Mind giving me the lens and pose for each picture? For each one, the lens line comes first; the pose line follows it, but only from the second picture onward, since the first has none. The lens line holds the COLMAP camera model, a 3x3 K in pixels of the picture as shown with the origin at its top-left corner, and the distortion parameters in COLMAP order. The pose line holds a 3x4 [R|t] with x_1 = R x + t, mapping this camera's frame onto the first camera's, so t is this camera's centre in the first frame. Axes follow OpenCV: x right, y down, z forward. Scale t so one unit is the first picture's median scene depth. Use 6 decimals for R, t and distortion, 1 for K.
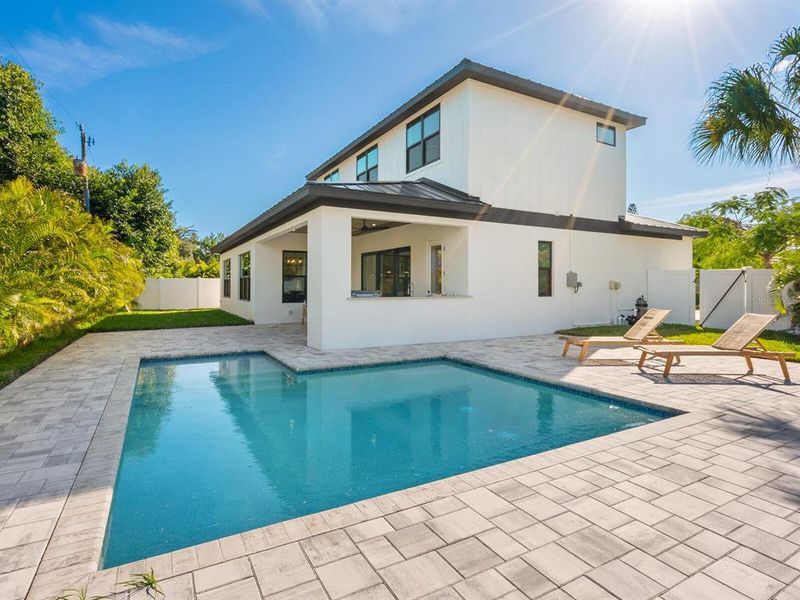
lens RADIAL K [[436.7, 0, 401.5], [0, 436.7, 288.2], [0, 0, 1]] dist [-0.003636, -0.000376]
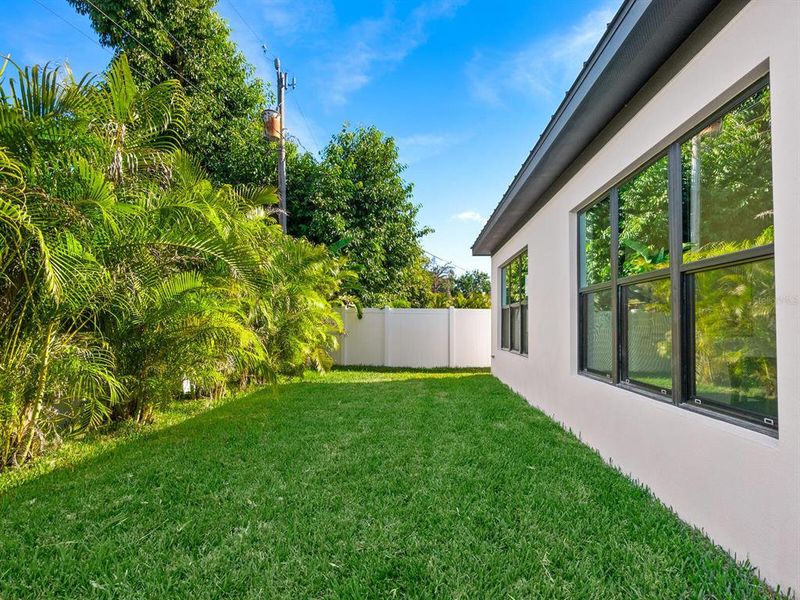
lens RADIAL K [[428.4, 0, 403.1], [0, 428.4, 304.6], [0, 0, 1]] dist [0.000566, 0.000478]
pose [[0.848302, -0.017984, -0.529208, -0.243389], [-0.018653, 0.997788, -0.063808, 0.003653], [0.529185, 0.064000, 0.846089, 0.538841]]
